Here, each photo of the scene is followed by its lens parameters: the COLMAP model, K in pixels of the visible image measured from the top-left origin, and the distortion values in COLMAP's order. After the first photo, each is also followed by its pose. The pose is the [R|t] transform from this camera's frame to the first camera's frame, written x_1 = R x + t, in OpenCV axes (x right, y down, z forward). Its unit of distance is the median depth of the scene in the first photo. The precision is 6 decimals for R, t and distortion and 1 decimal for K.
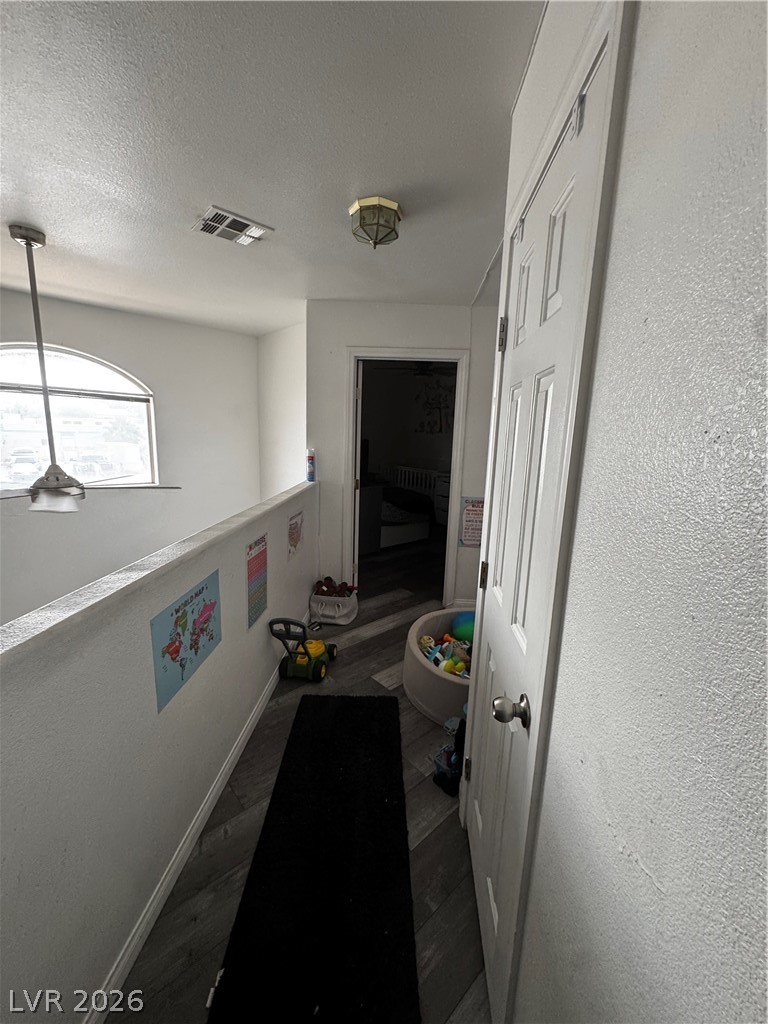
lens RADIAL K [[409.7, 0, 384.0], [0, 409.7, 512.0], [0, 0, 1]] dist [-0.010208, -0.000288]
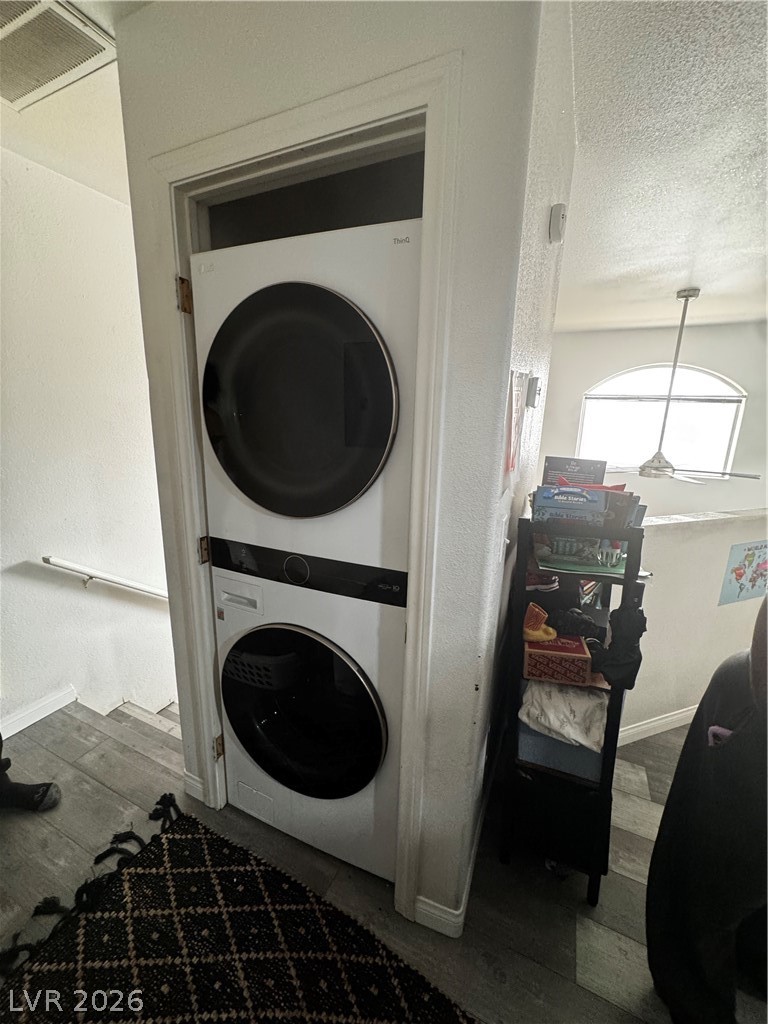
lens RADIAL K [[409.7, 0, 384.0], [0, 409.7, 512.0], [0, 0, 1]] dist [-0.010208, -0.000288]
pose [[0.381219, 0.188577, -0.905047, 0.179552], [-0.186829, 0.974490, 0.124351, 0.107862], [0.905410, 0.121684, 0.406726, -0.495377]]
